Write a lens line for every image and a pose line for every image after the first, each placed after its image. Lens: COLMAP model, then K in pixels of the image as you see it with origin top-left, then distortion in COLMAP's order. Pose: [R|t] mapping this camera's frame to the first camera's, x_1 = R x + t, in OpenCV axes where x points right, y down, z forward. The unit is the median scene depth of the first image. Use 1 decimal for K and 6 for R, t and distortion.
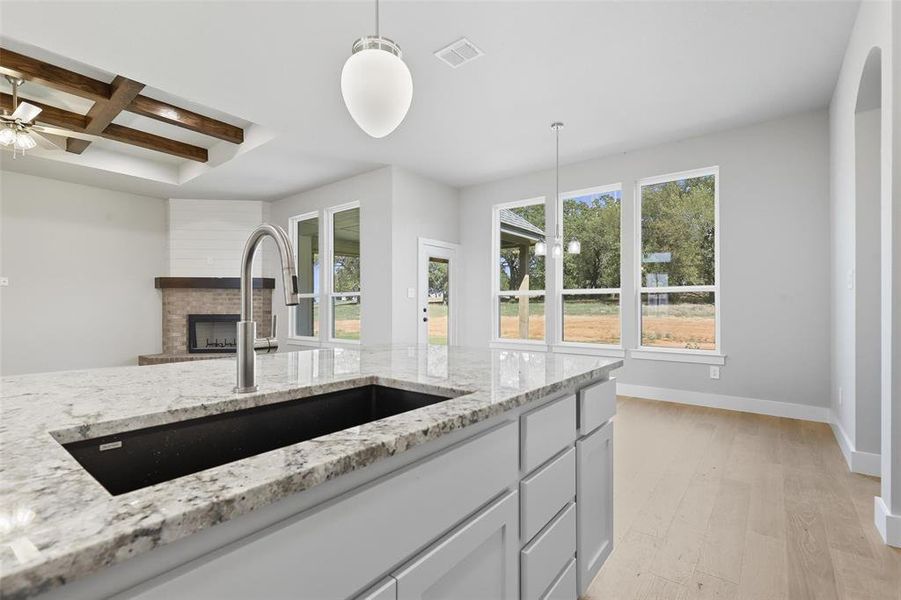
lens RADIAL K [[412.8, 0, 444.9], [0, 412.8, 303.5], [0, 0, 1]] dist [0.000568, -0.000035]
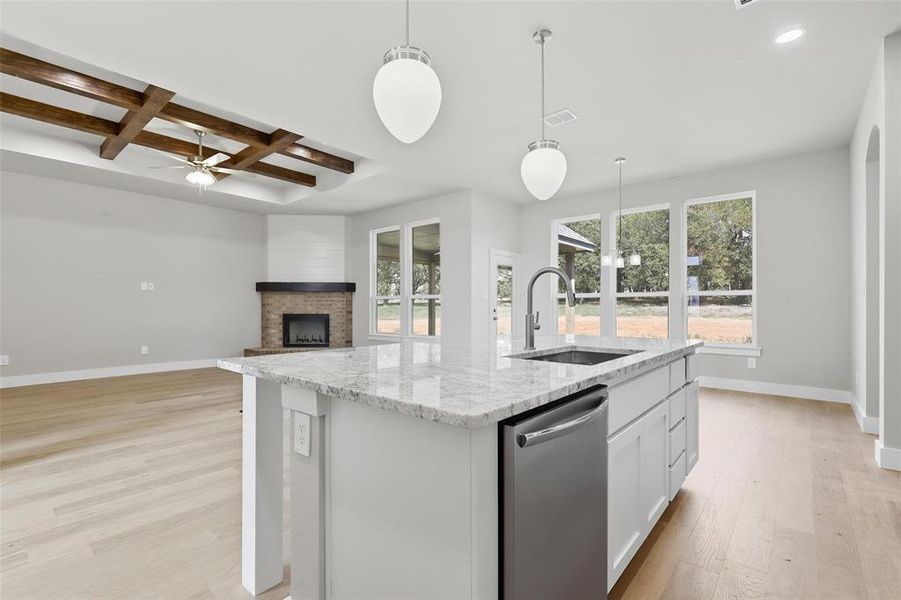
lens RADIAL K [[406.7, 0, 451.0], [0, 406.7, 304.0], [0, 0, 1]] dist [-0.000274, -0.000837]
pose [[0.999138, 0.001463, -0.041477, -0.124009], [-0.001538, 0.999997, -0.001765, -0.000364], [0.041474, 0.001827, 0.999138, -0.156168]]
